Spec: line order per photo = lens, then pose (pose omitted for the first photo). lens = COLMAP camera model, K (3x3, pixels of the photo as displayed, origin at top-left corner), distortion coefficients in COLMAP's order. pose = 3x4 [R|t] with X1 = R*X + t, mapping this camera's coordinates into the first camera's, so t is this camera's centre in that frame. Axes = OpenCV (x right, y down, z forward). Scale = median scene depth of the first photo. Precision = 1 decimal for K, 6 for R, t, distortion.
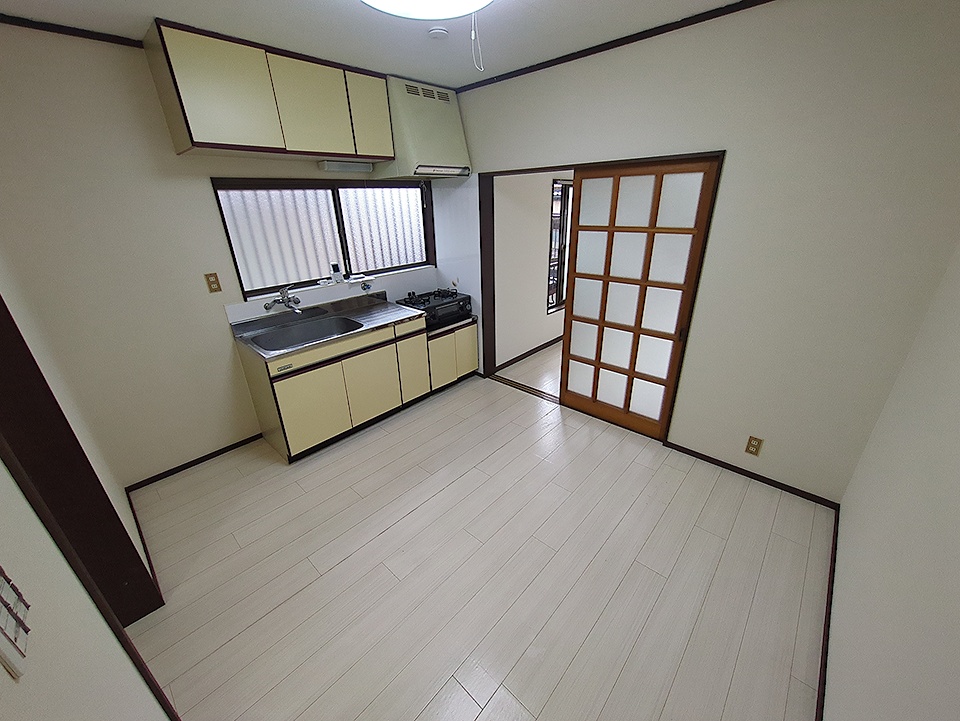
lens RADIAL K [[378.0, 0, 480.3], [0, 378.0, 359.8], [0, 0, 1]] dist [-0.003017, -0.000110]
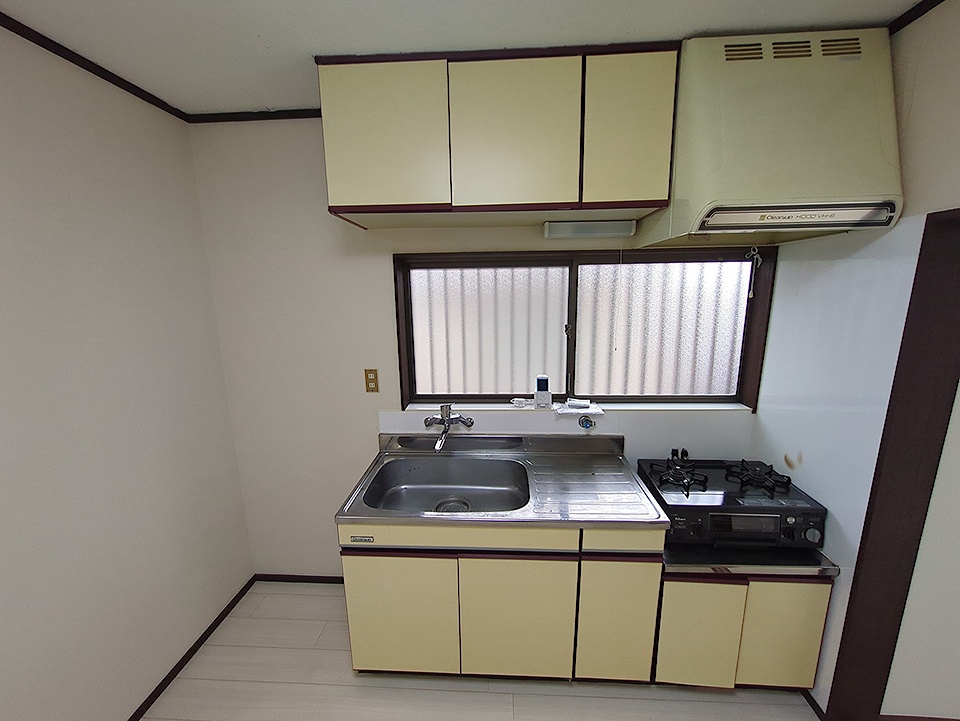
lens RADIAL K [[378.0, 0, 480.3], [0, 378.0, 361.2], [0, 0, 1]] dist [-0.003017, -0.000110]
pose [[0.634427, 0.168643, -0.754362, 0.017525], [-0.302582, 0.952215, -0.041599, -0.220338], [0.711300, 0.254648, 0.655139, 0.502703]]
